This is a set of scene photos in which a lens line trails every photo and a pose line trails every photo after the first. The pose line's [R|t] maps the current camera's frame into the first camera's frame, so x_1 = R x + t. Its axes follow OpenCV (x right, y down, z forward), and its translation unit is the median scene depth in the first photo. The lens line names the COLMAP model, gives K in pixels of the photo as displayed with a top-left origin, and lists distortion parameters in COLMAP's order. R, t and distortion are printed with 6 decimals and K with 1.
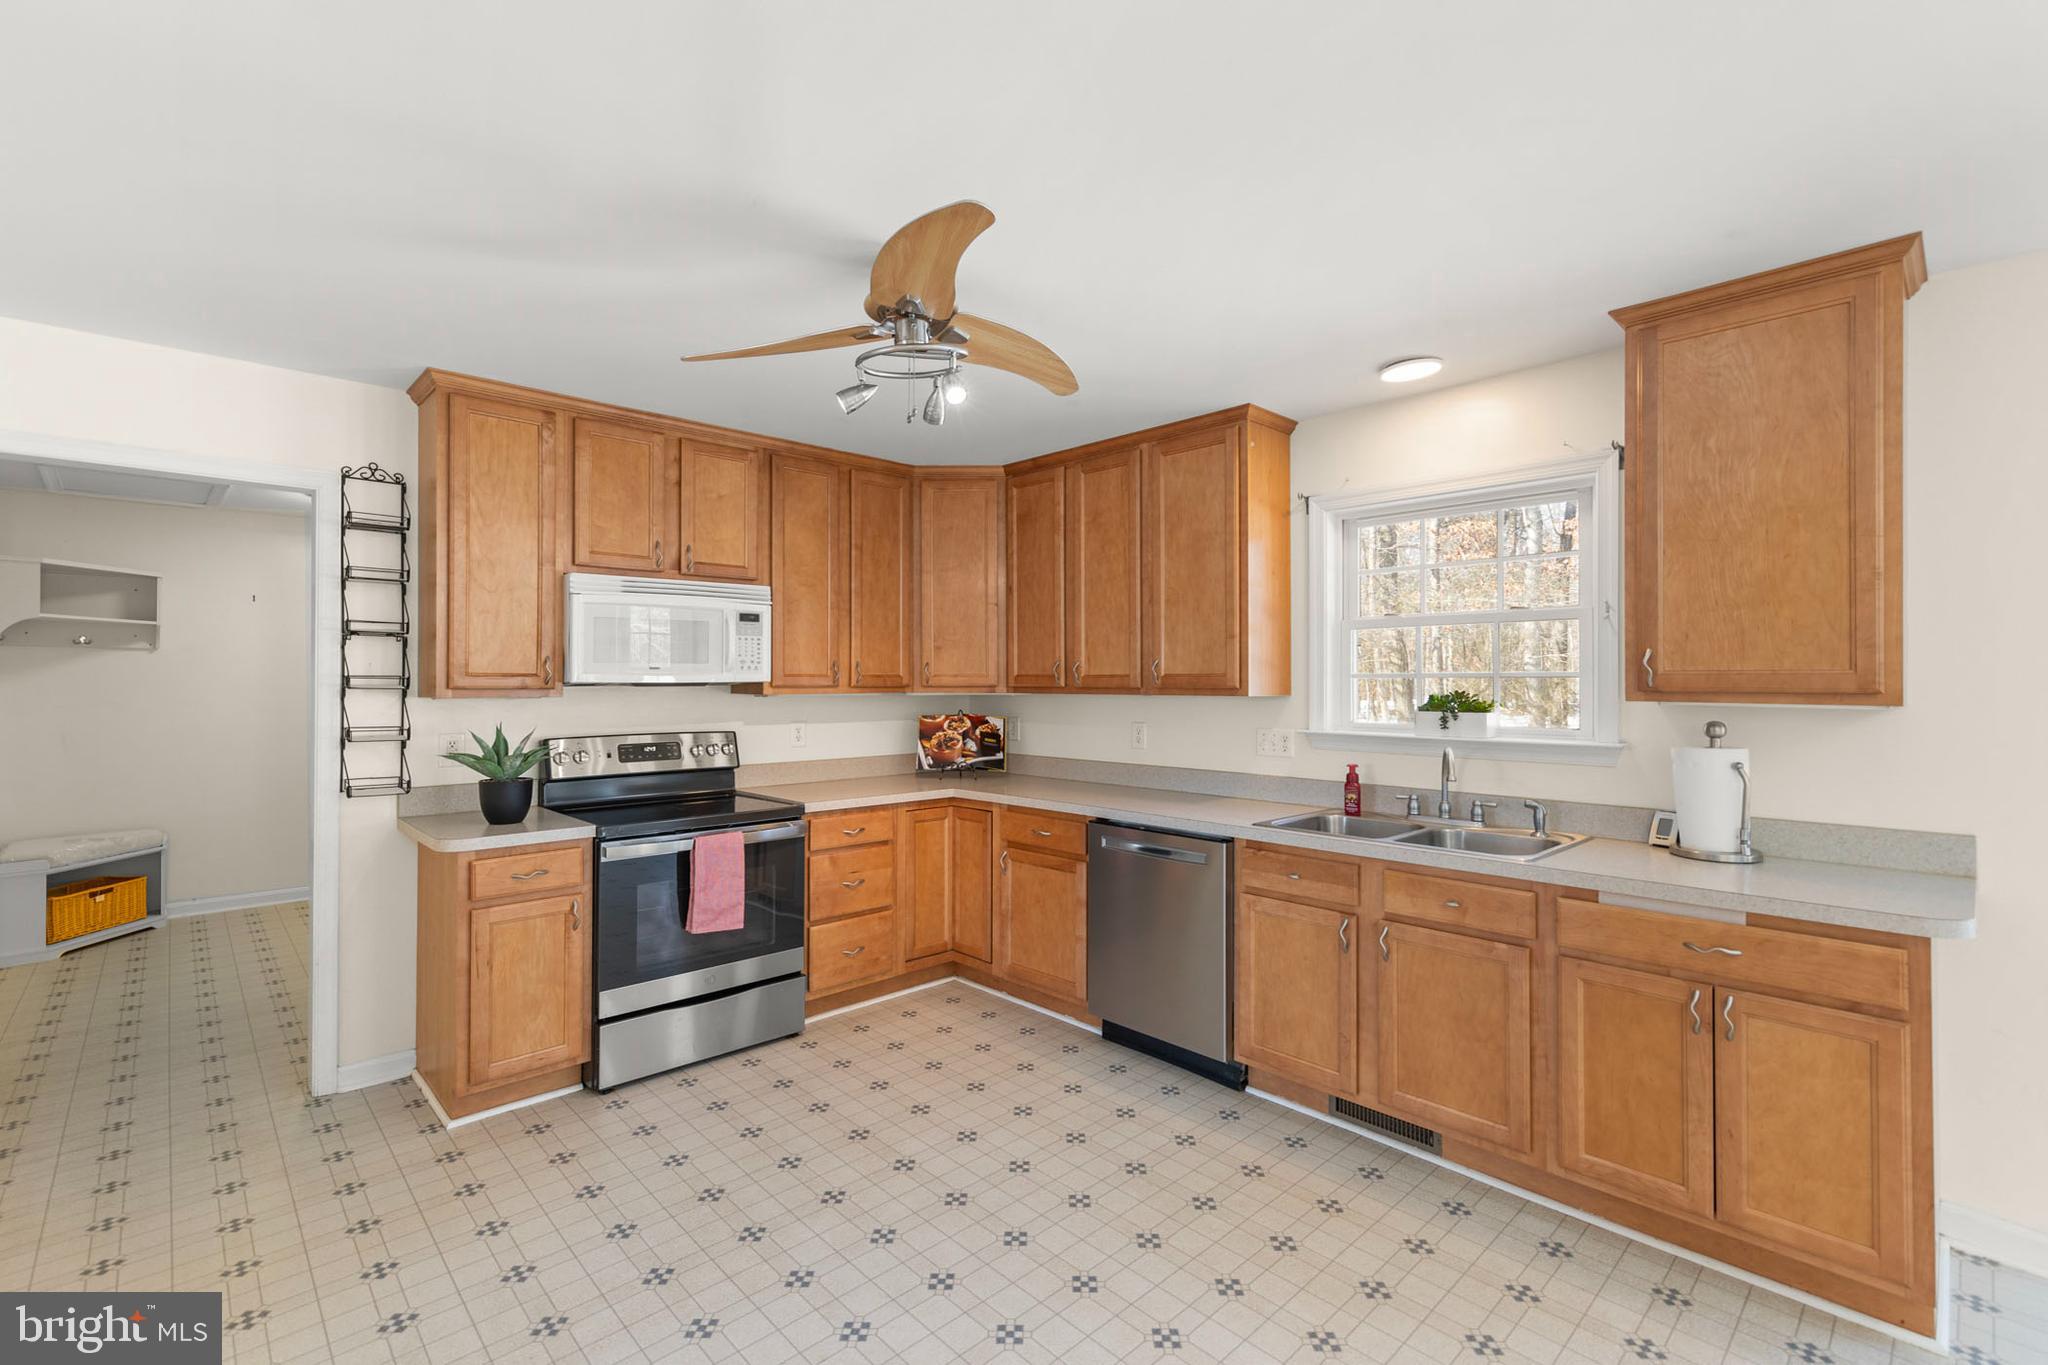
lens RADIAL K [[819.1, 0, 1044.8], [0, 819.1, 676.7], [0, 0, 1]] dist [0.002884, 0.000041]
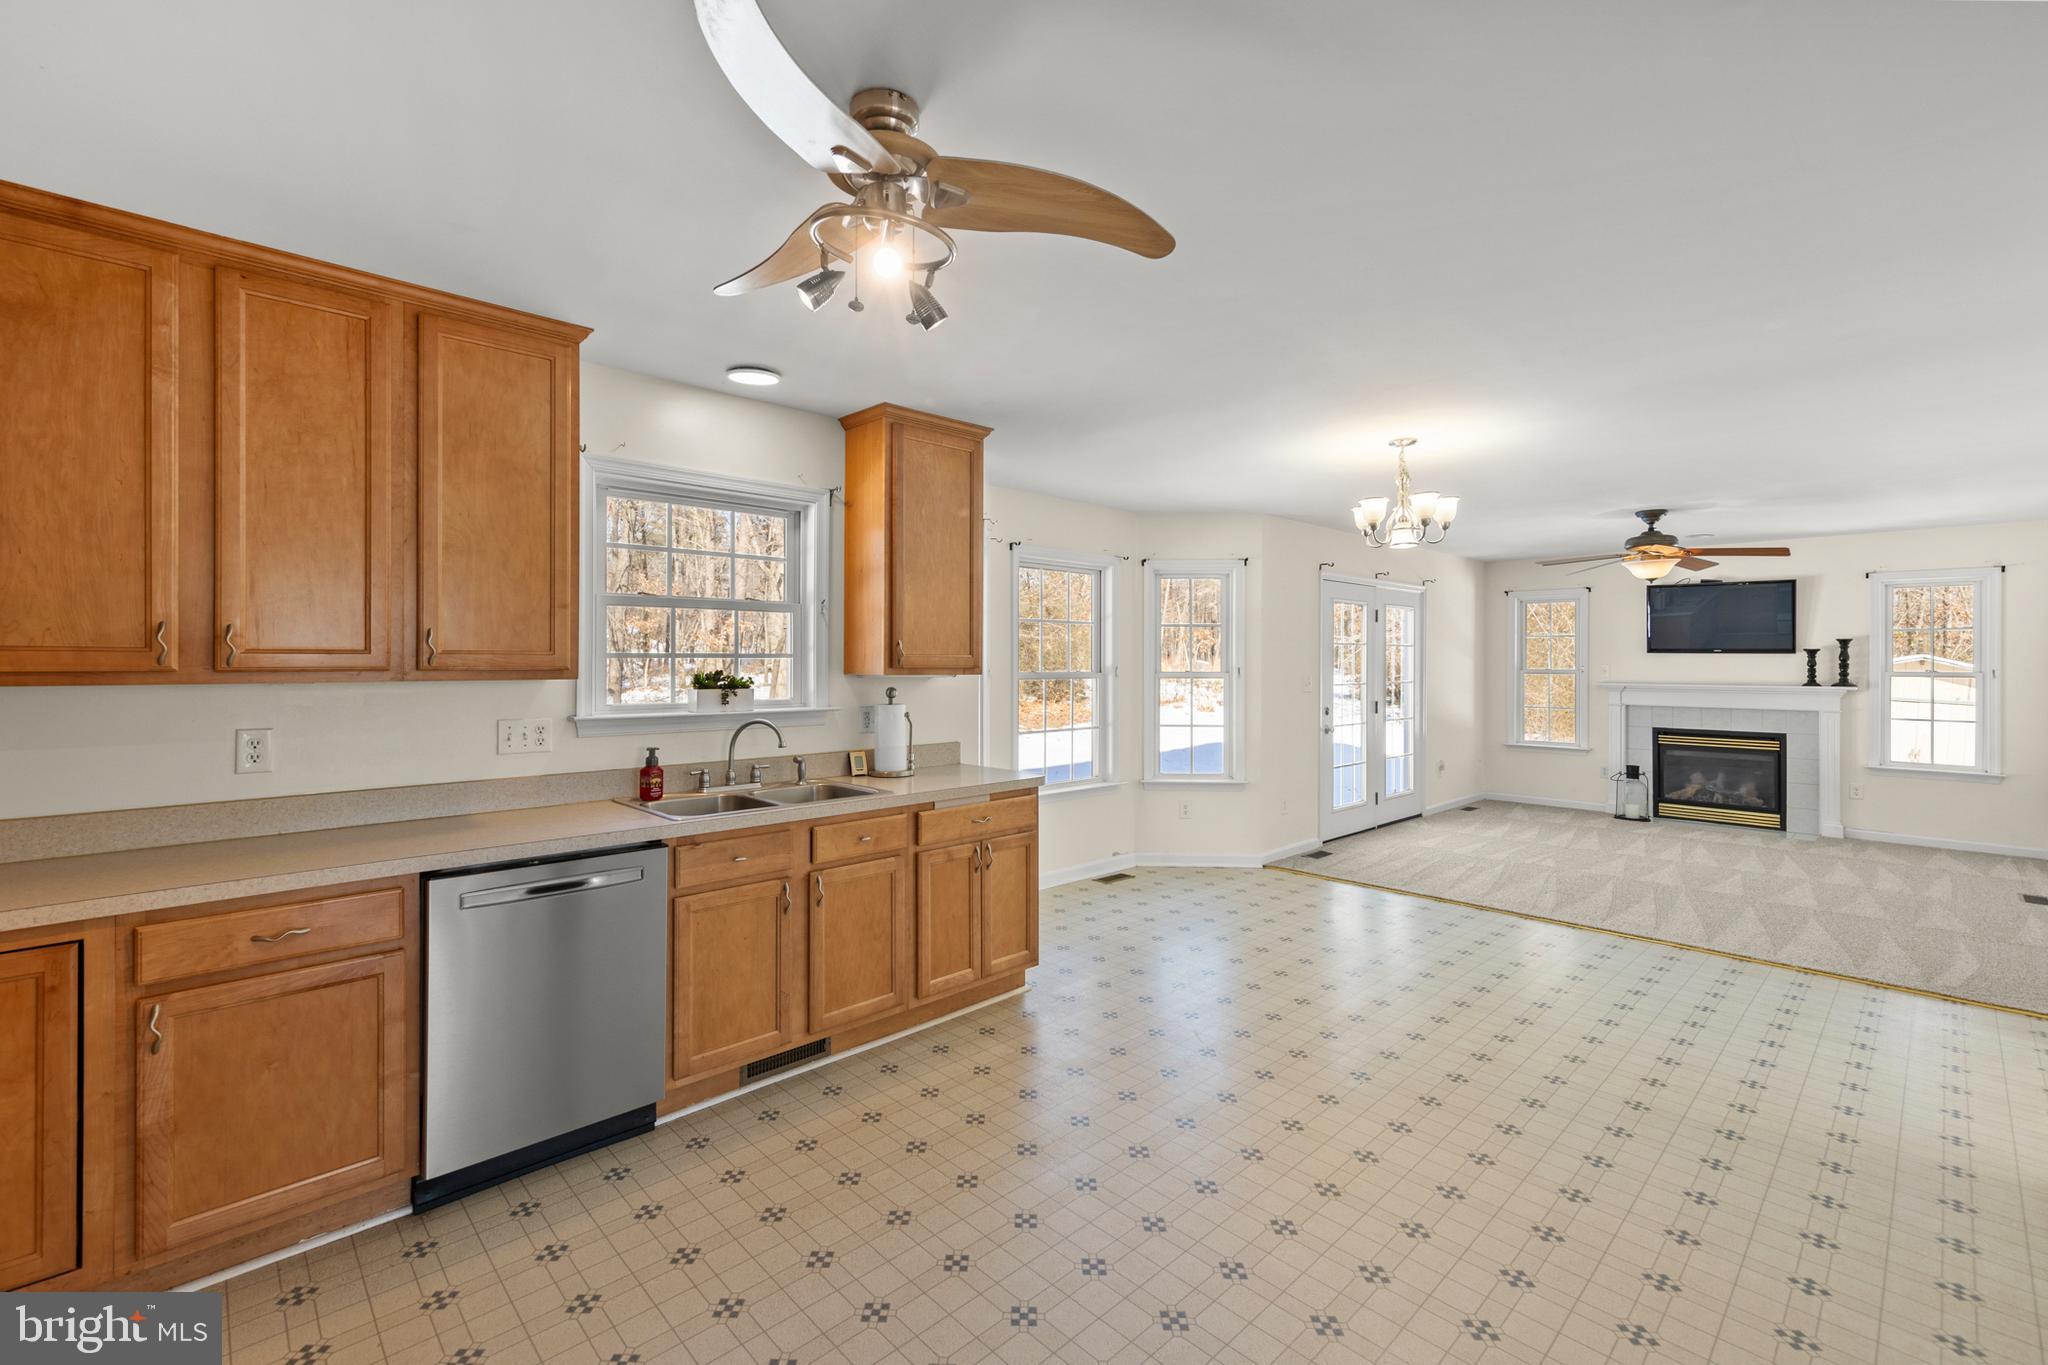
lens RADIAL K [[839.6, 0, 999.5], [0, 839.6, 661.9], [0, 0, 1]] dist [0.006835, 0.000060]
pose [[0.093281, -0.000147, 0.995640, -0.567861], [-0.005917, 0.999982, 0.000702, 0.003355], [-0.995622, -0.005957, 0.093278, 0.501677]]
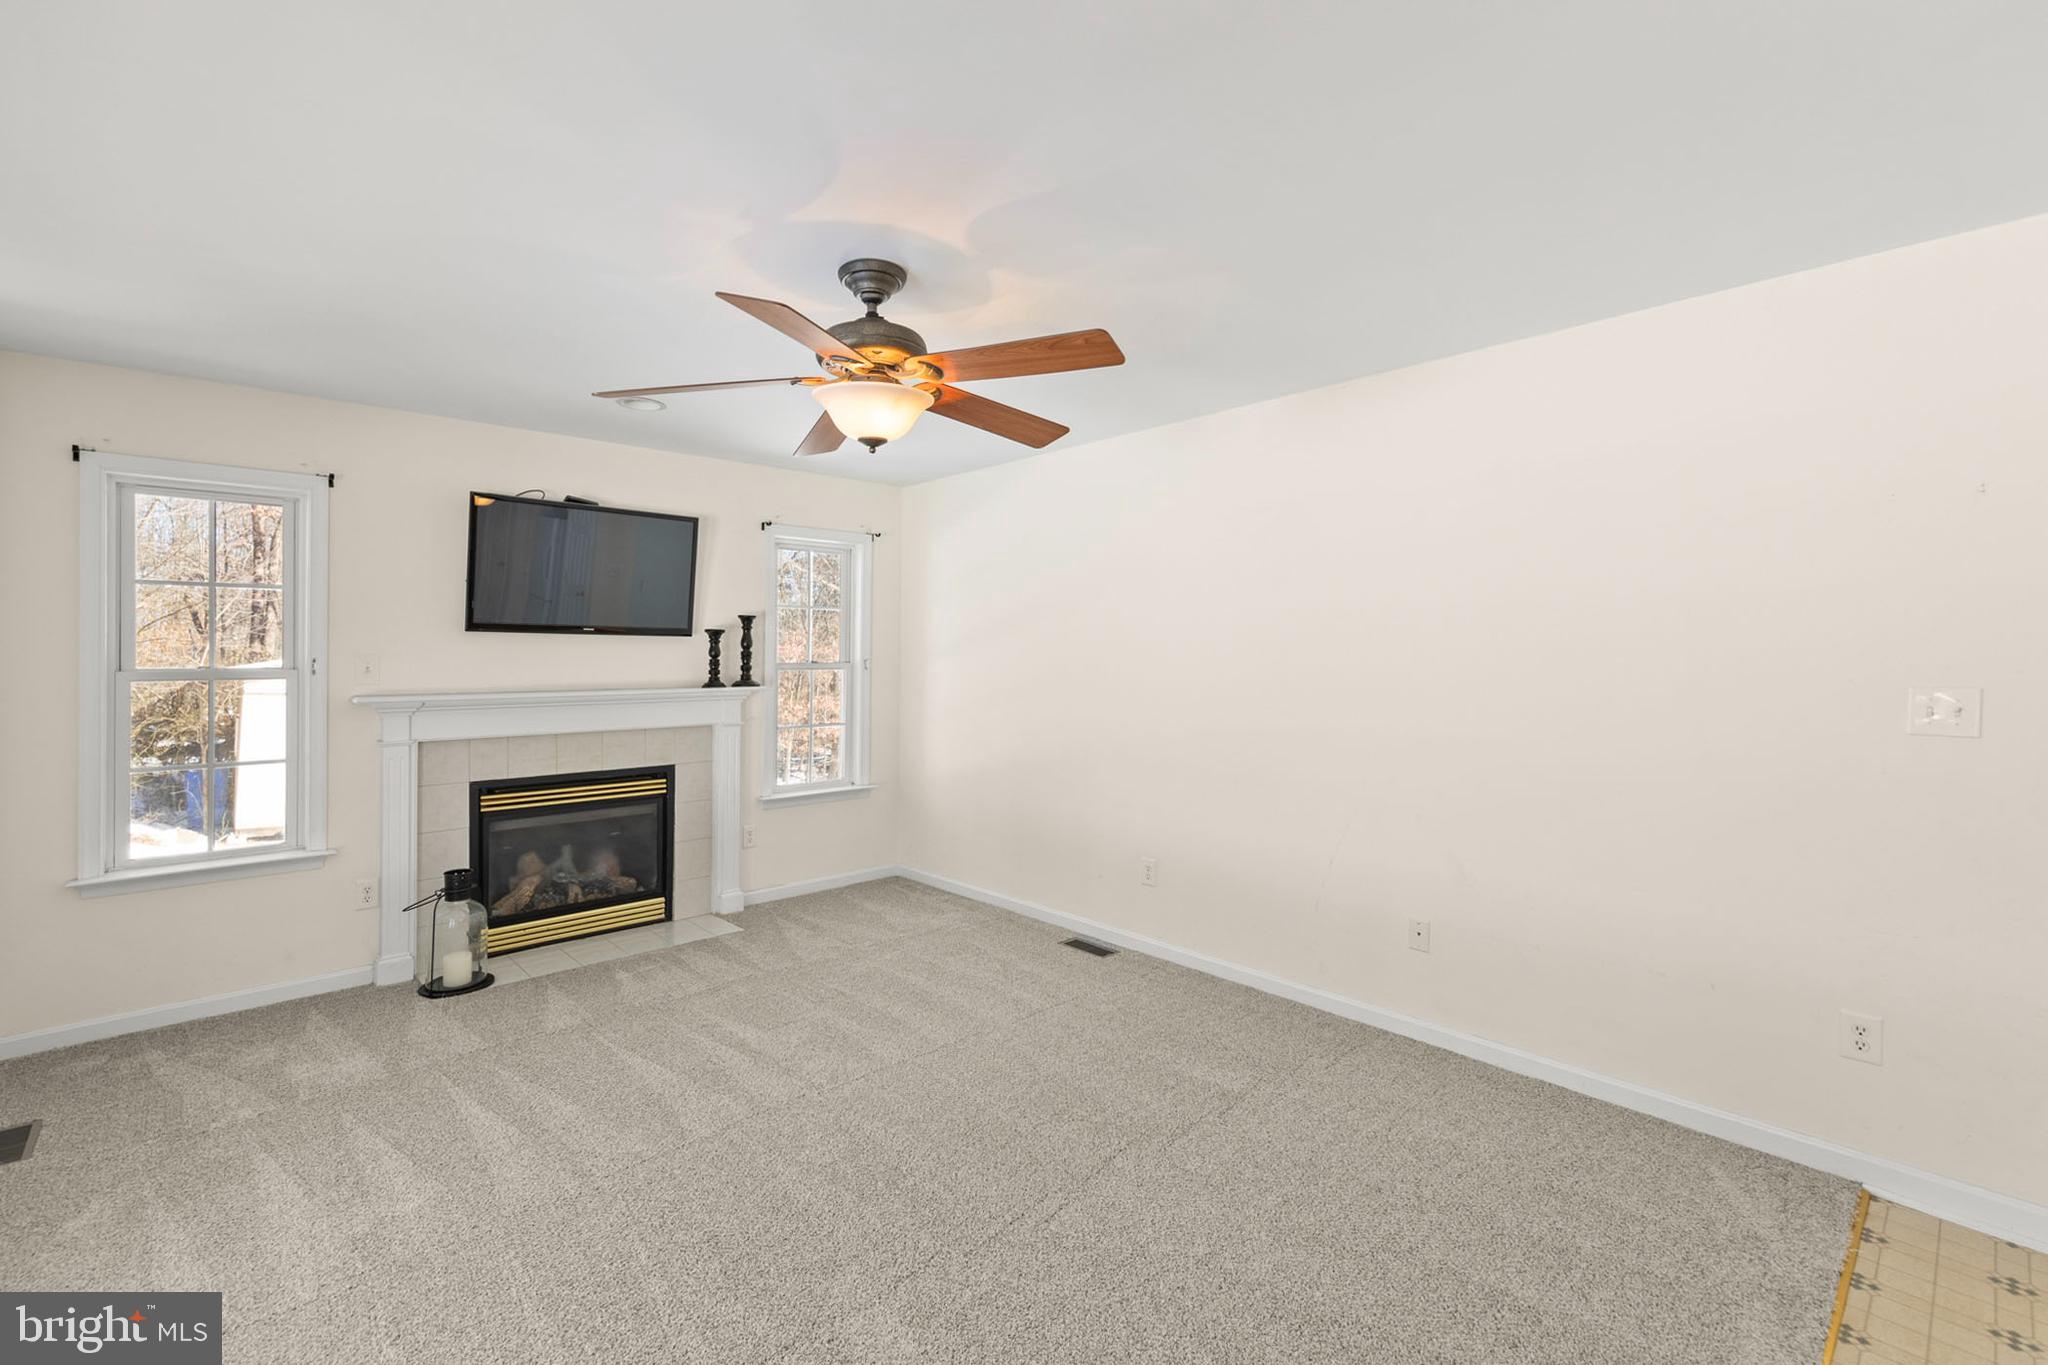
lens RADIAL K [[886.8, 0, 1052.4], [0, 886.8, 661.9], [0, 0, 1]] dist [0.002596, -0.000004]
pose [[-0.997770, -0.000754, 0.066749, 1.347950], [-0.000405, 0.999986, 0.005238, 0.005232], [-0.066752, 0.005200, -0.997756, -0.005536]]
